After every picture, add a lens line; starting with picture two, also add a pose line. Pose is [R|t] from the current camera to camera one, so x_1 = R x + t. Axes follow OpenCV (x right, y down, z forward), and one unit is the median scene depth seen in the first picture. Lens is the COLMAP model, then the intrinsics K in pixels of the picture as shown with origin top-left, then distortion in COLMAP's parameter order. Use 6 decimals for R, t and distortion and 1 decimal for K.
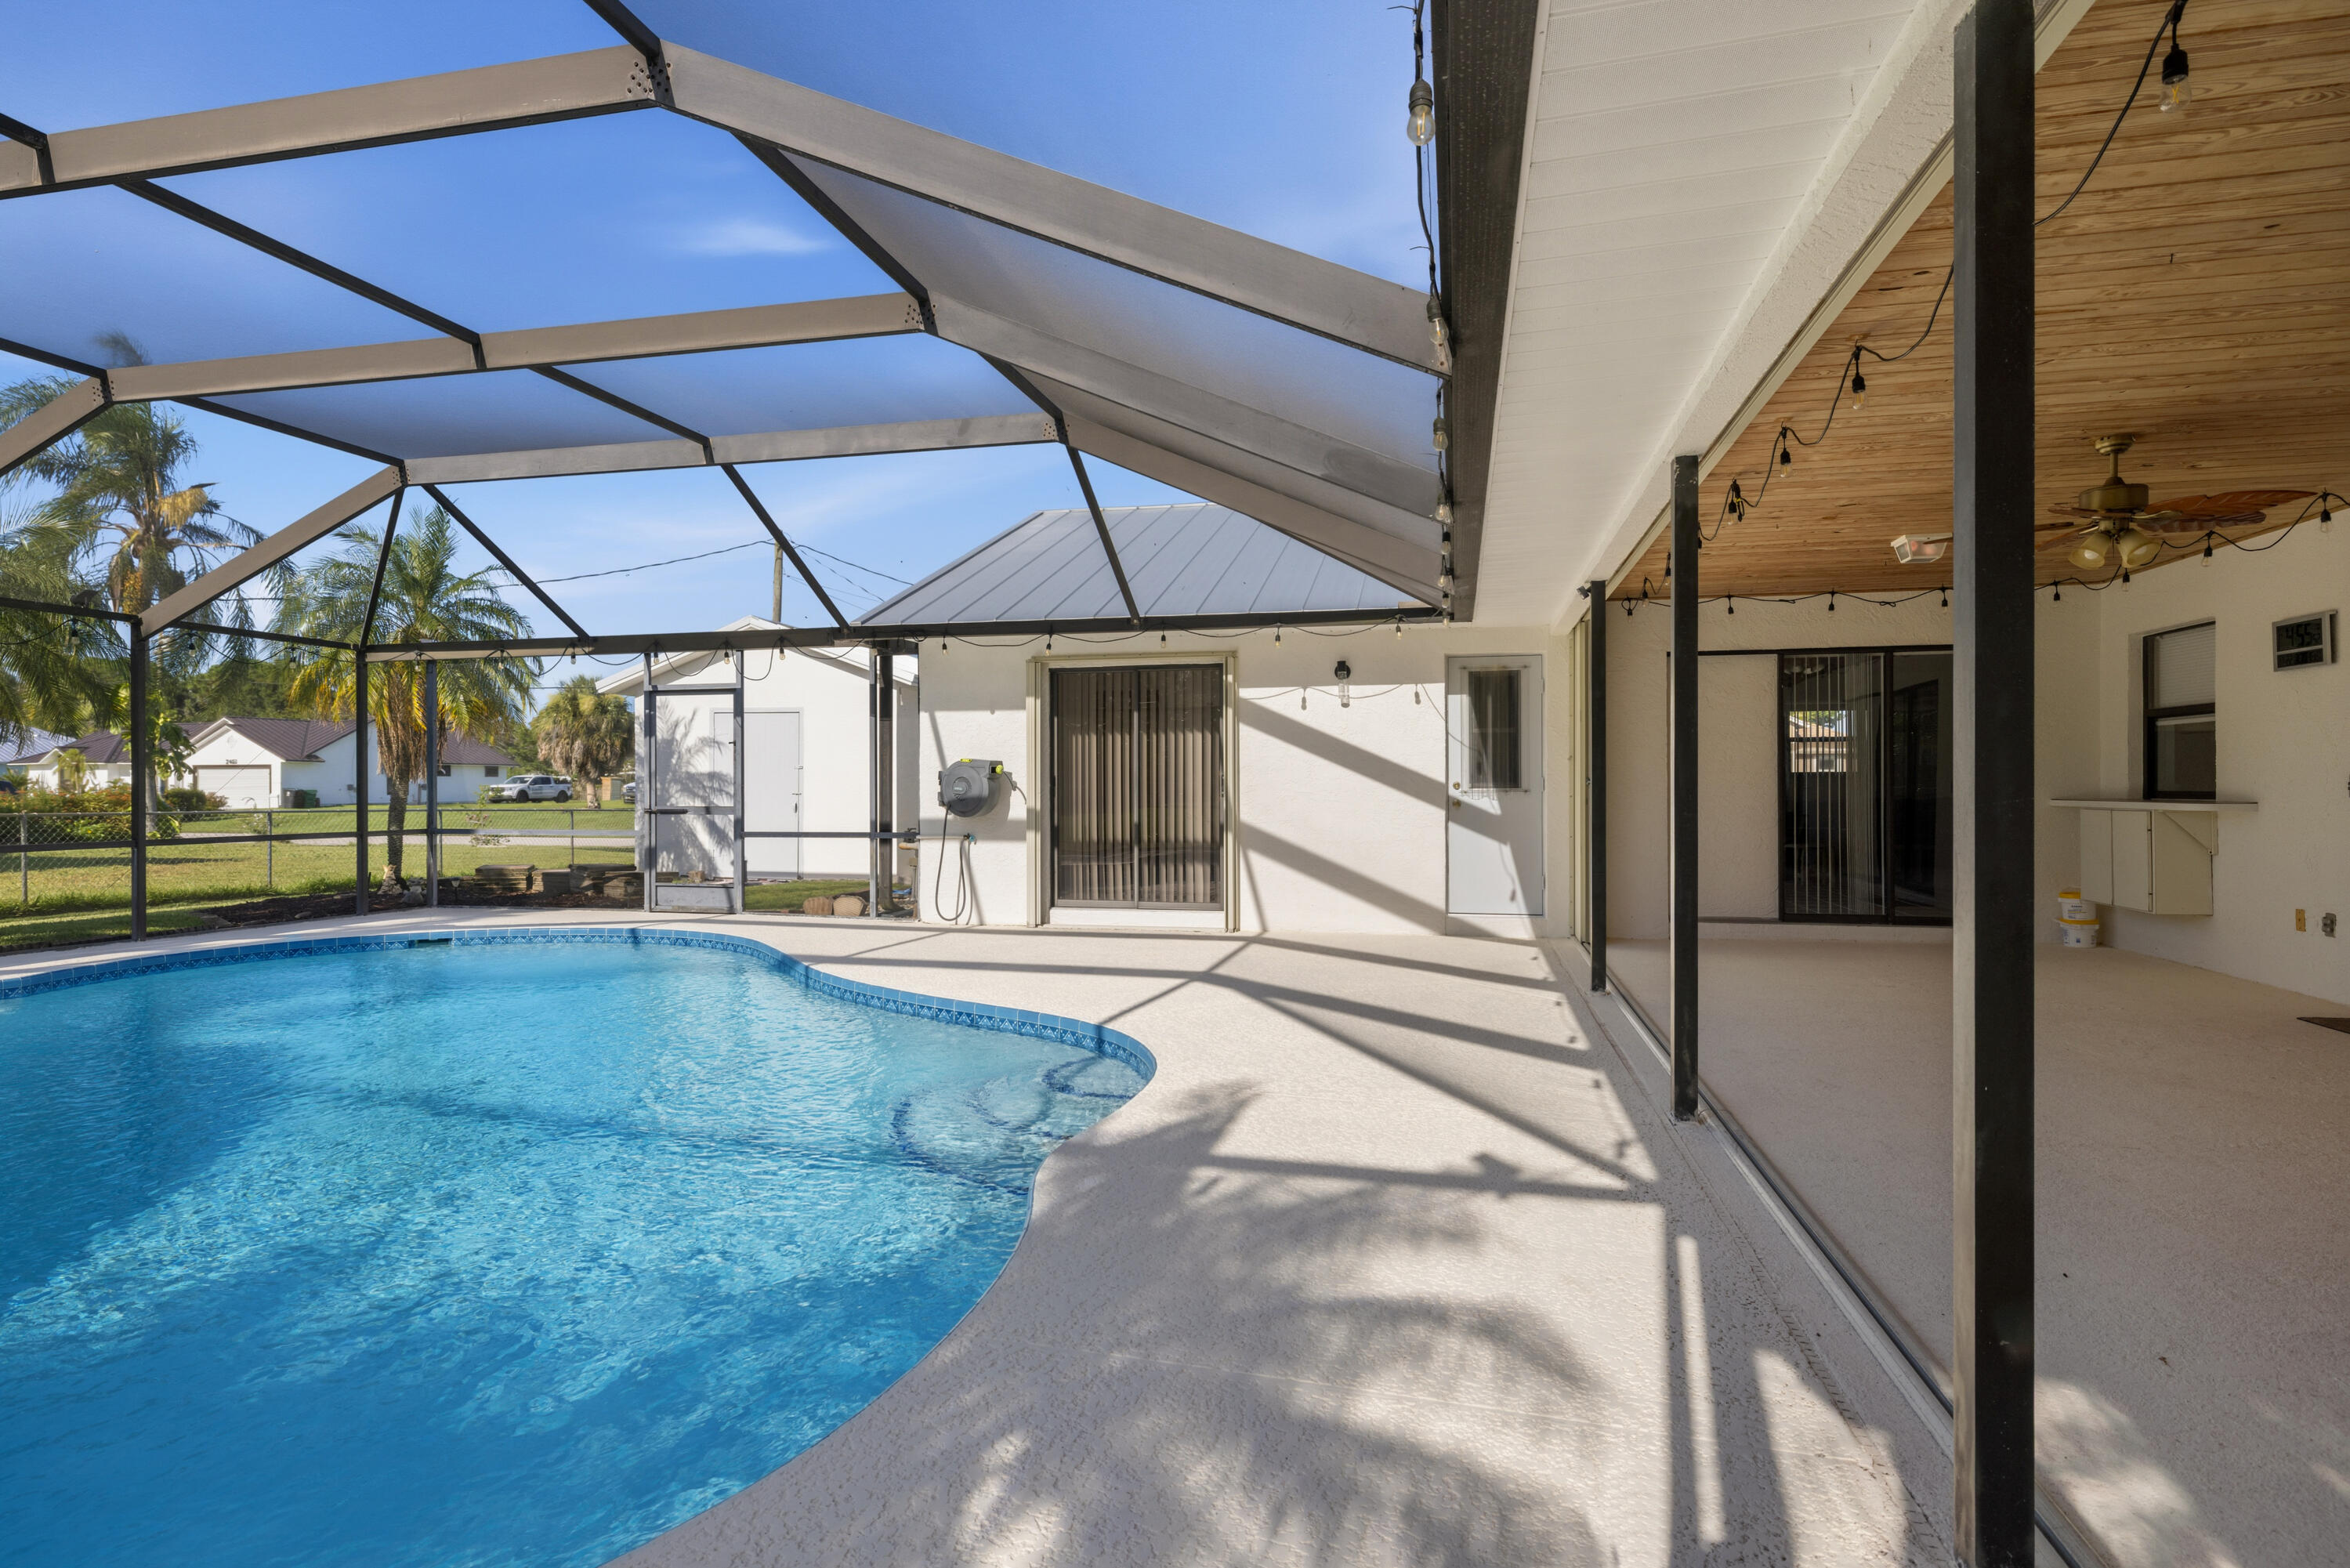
lens RADIAL K [[1199.0, 0, 1169.6], [0, 1199.0, 784.9], [0, 0, 1]] dist [-0.004816, -0.000125]
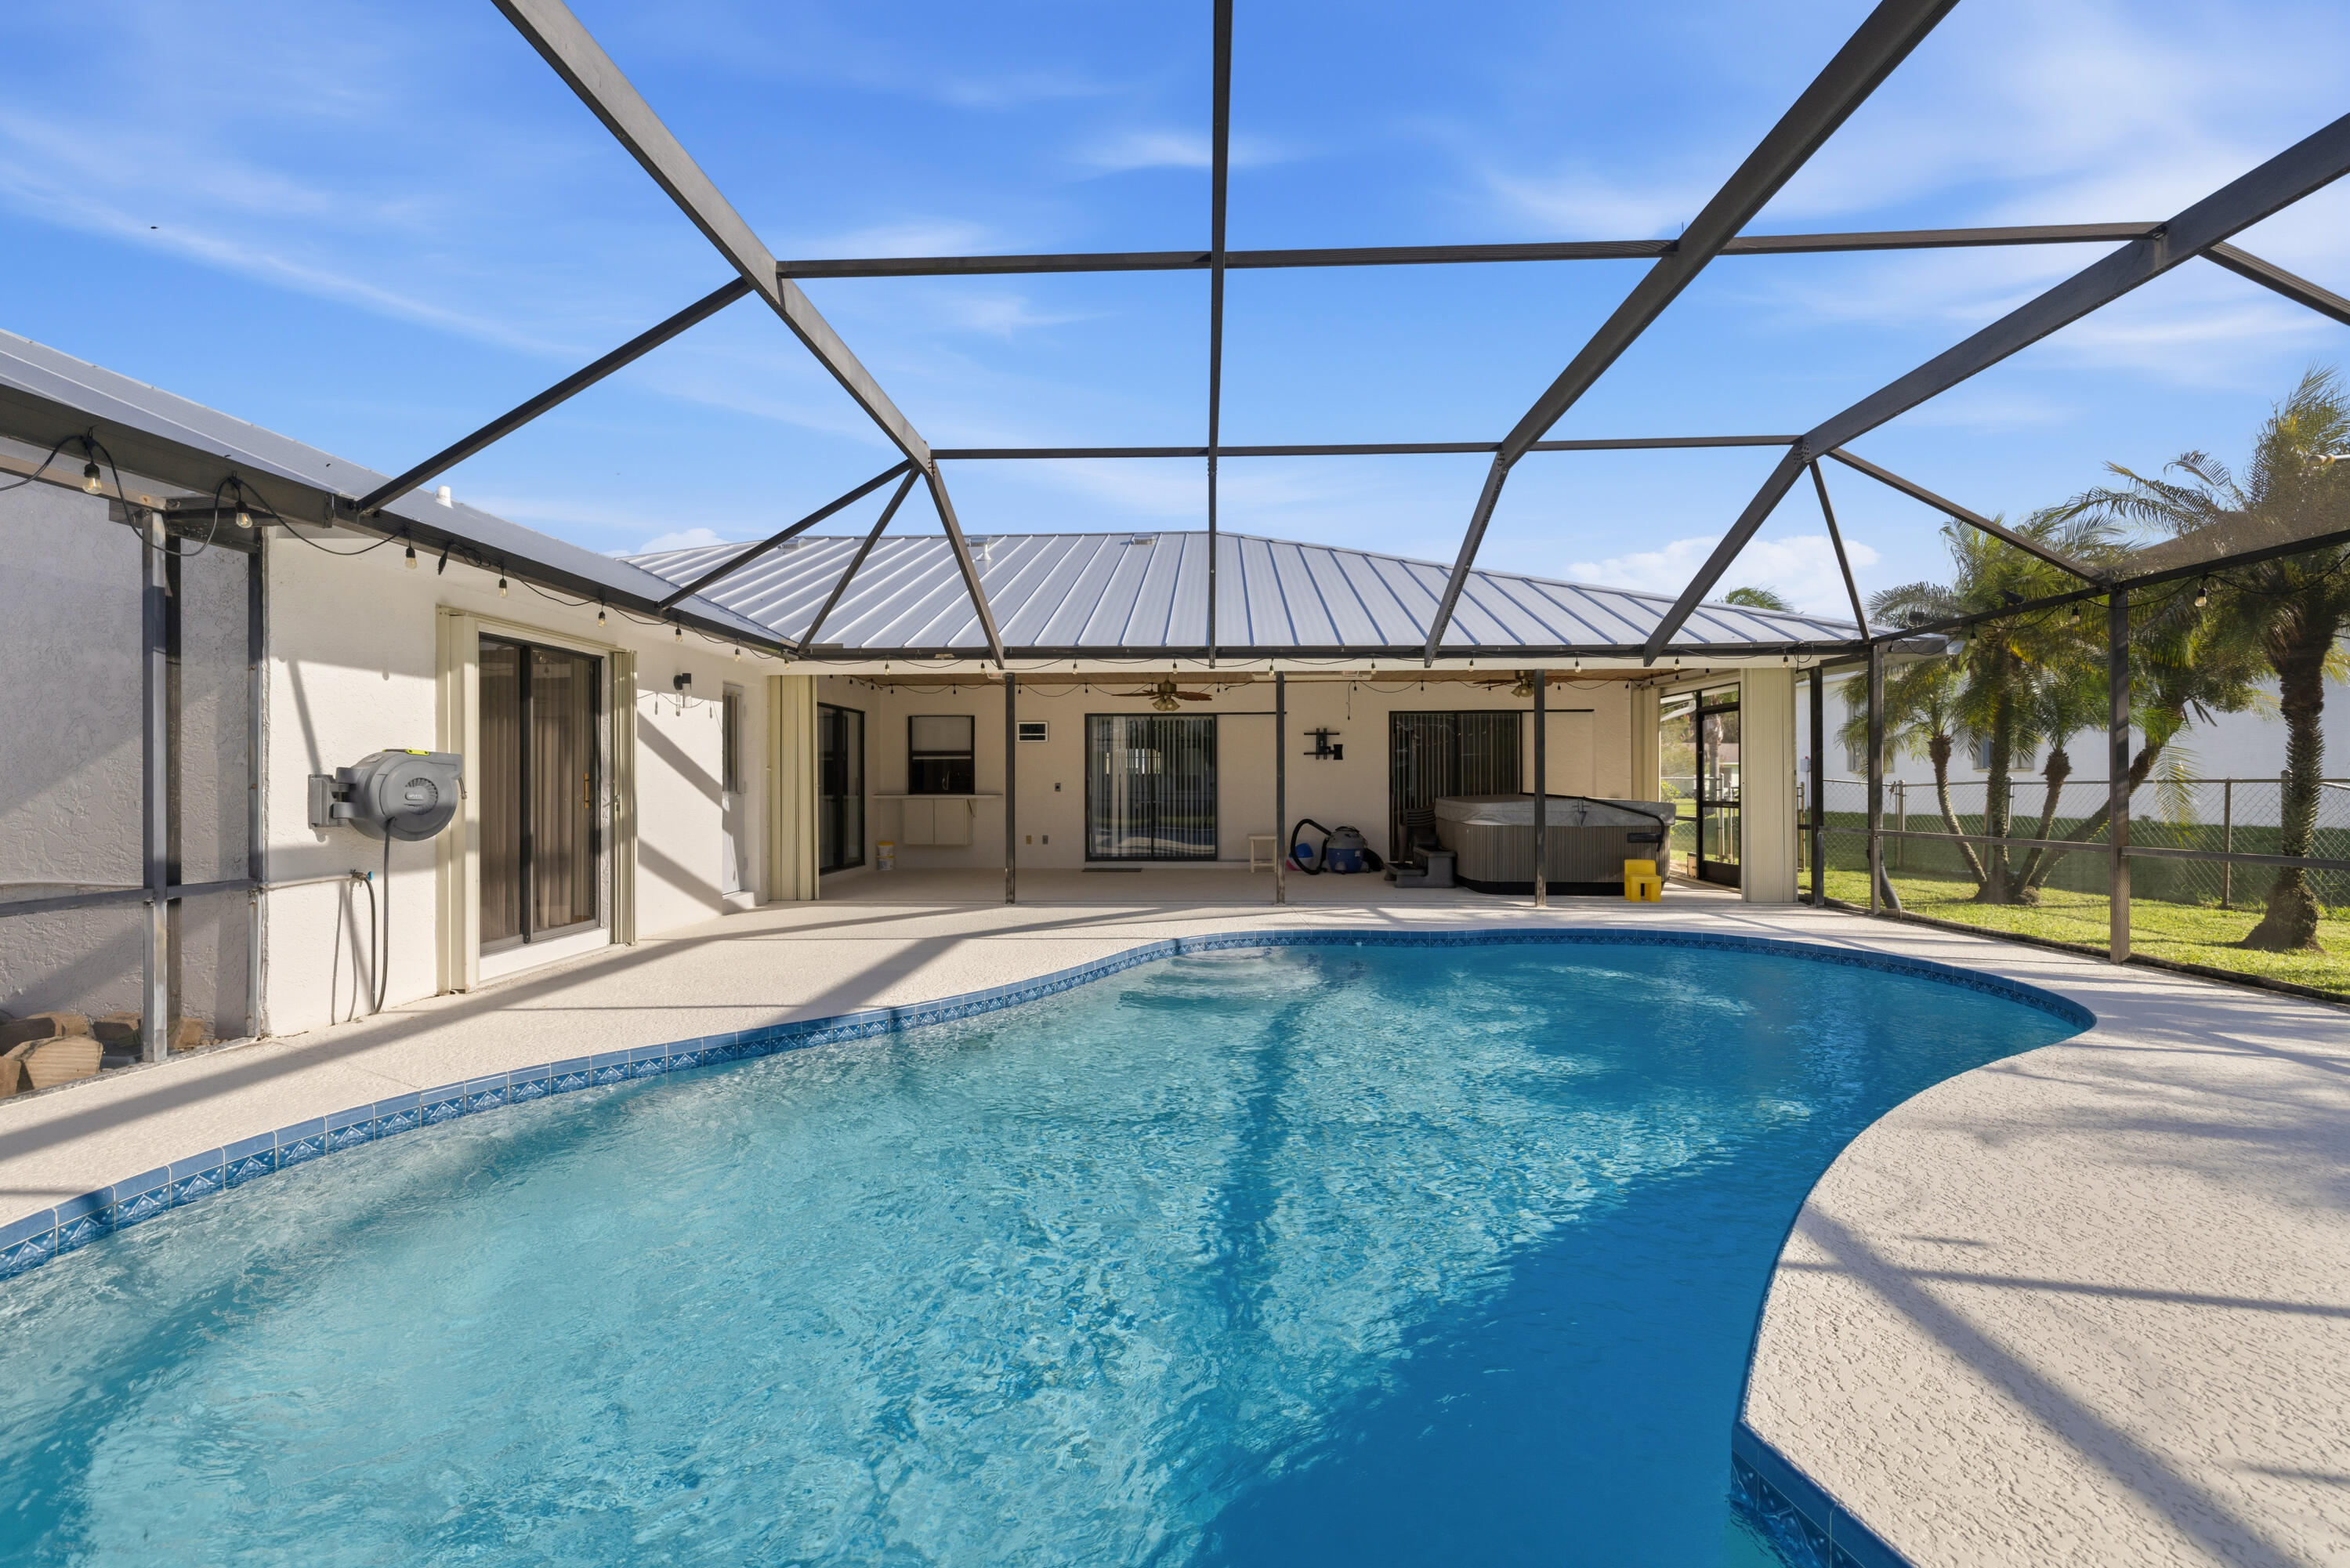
lens RADIAL K [[988.6, 0, 1160.9], [0, 988.6, 765.5], [0, 0, 1]] dist [0.000327, 0.000743]
pose [[-0.179409, 0.020577, 0.983559, -0.774476], [0.000842, 0.999784, -0.020762, -0.001475], [-0.983774, -0.002897, -0.179388, 0.716364]]
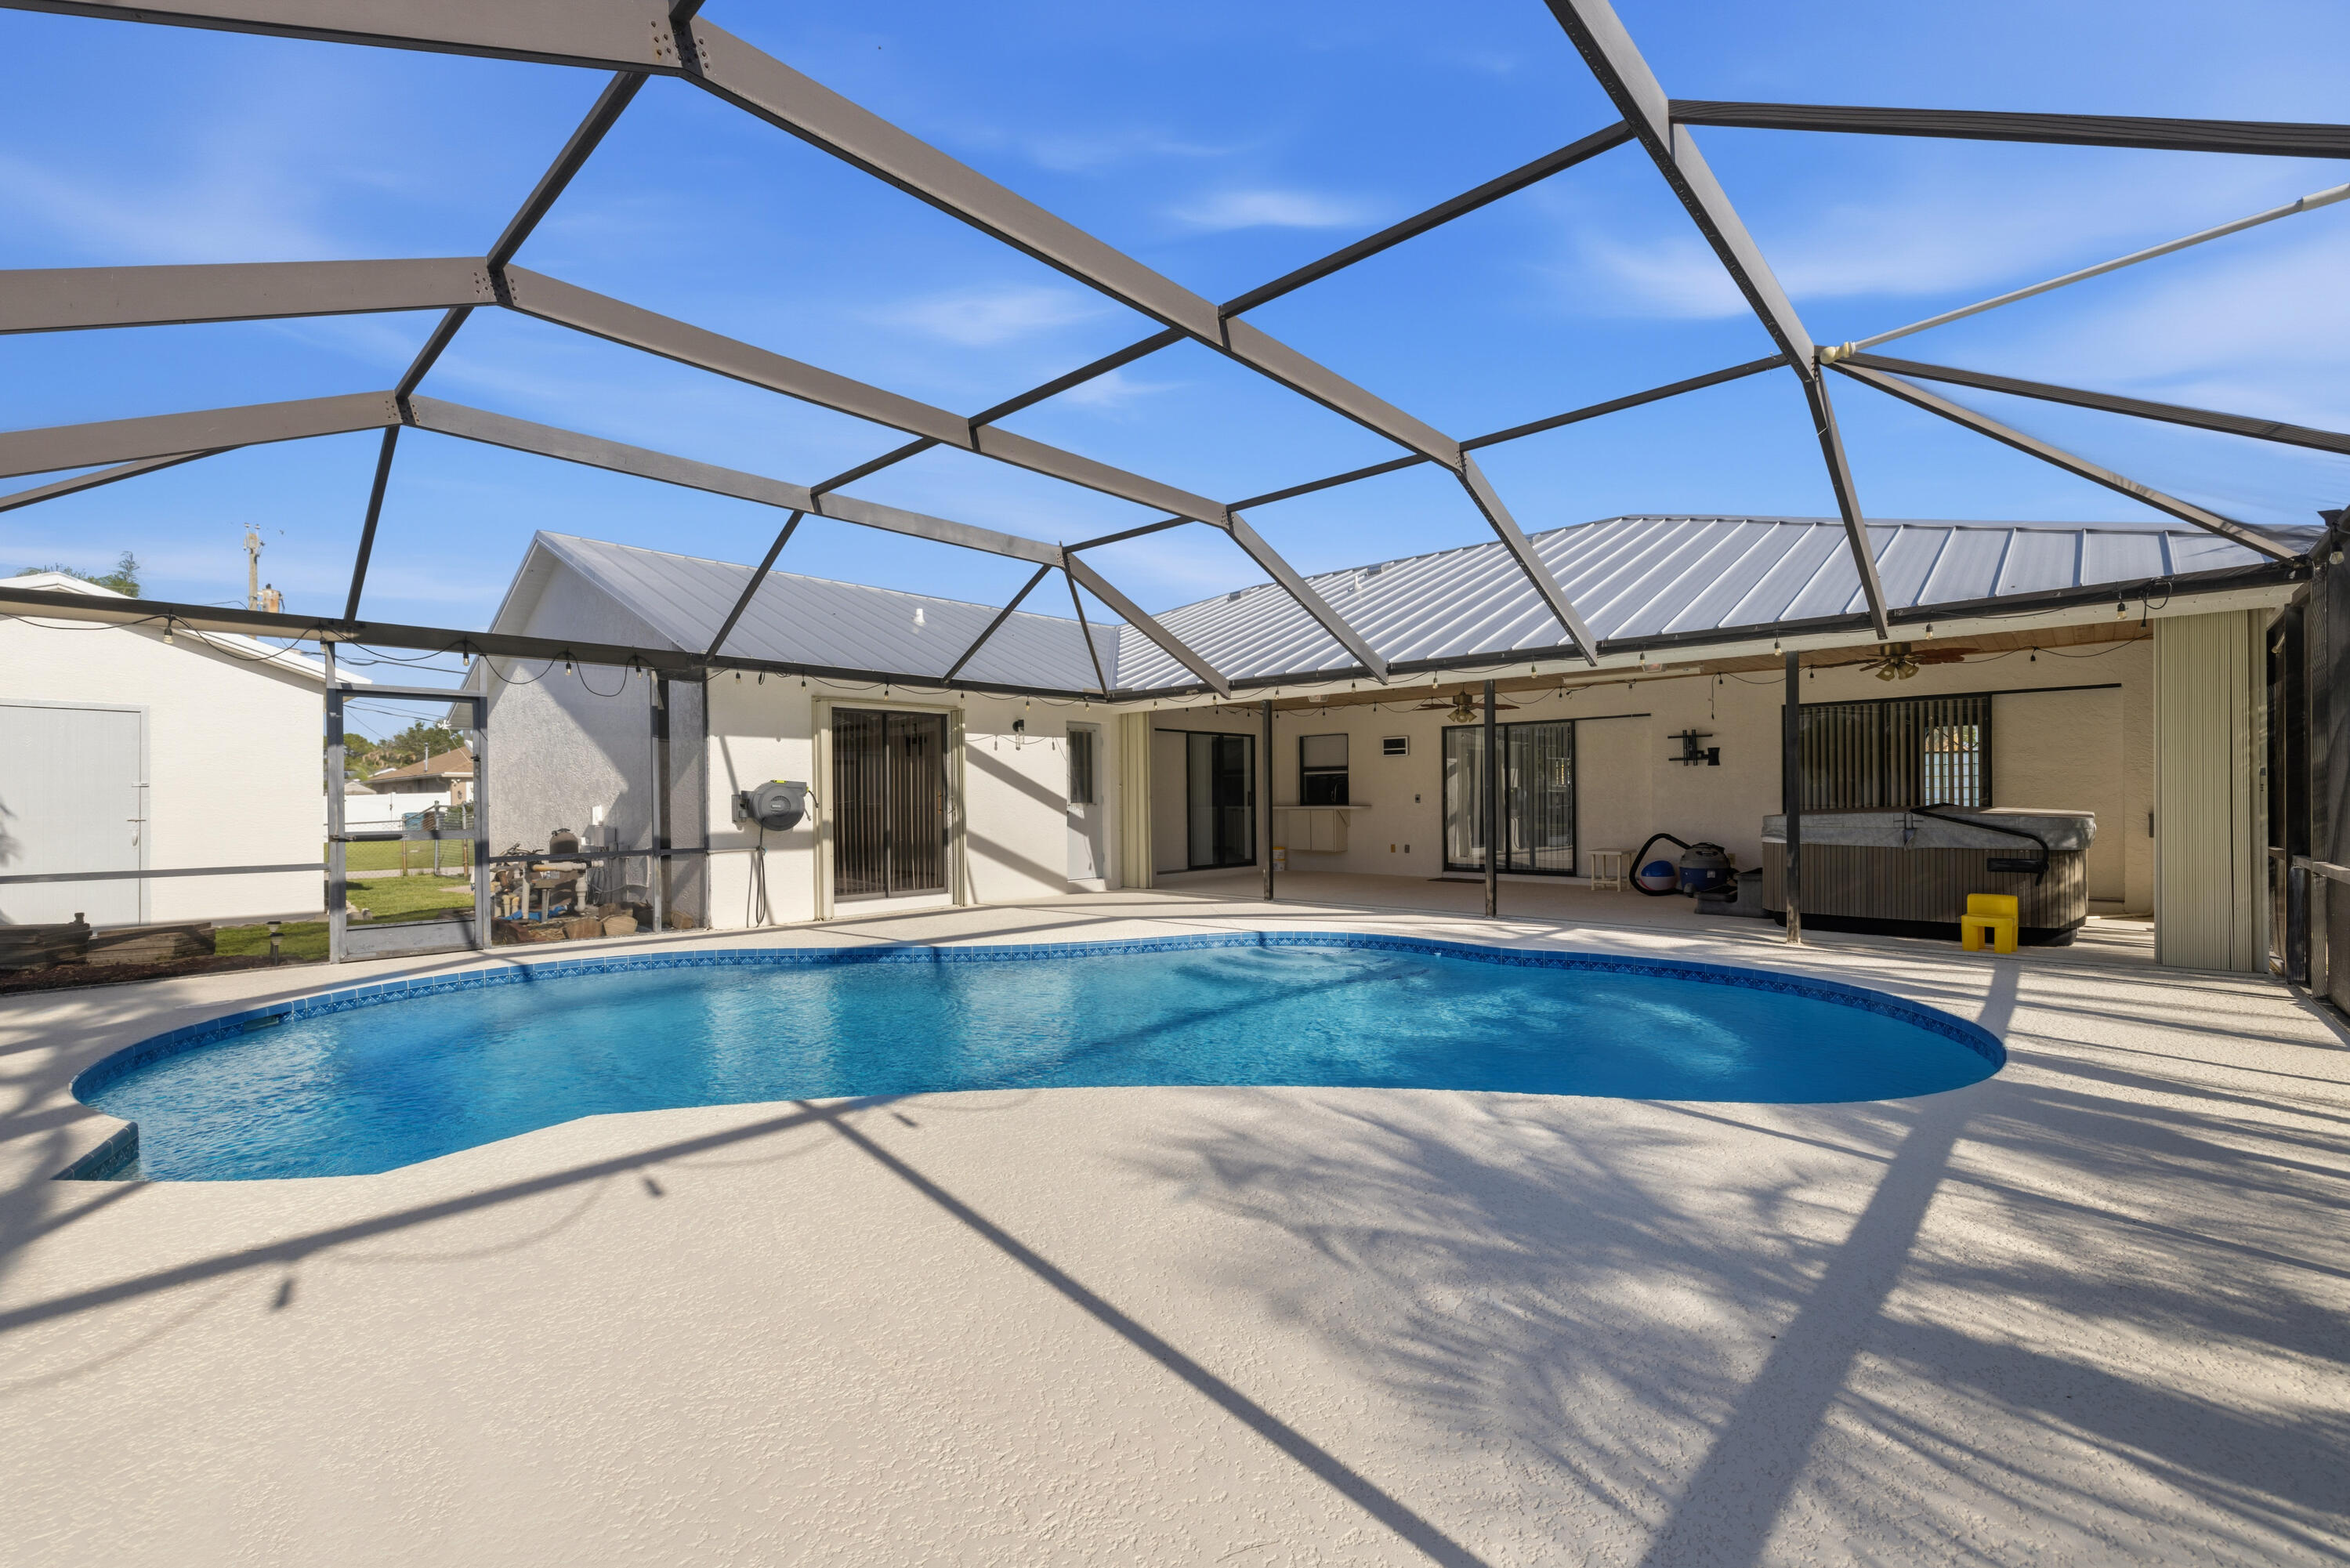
lens RADIAL K [[993.5, 0, 1162.8], [0, 993.5, 779.7], [0, 0, 1]] dist [0.000665, 0.000106]
pose [[0.500868, 0.014184, 0.865408, -0.826039], [0.005834, 0.999788, -0.019763, -0.001026], [-0.865504, 0.014948, 0.500679, 0.208345]]
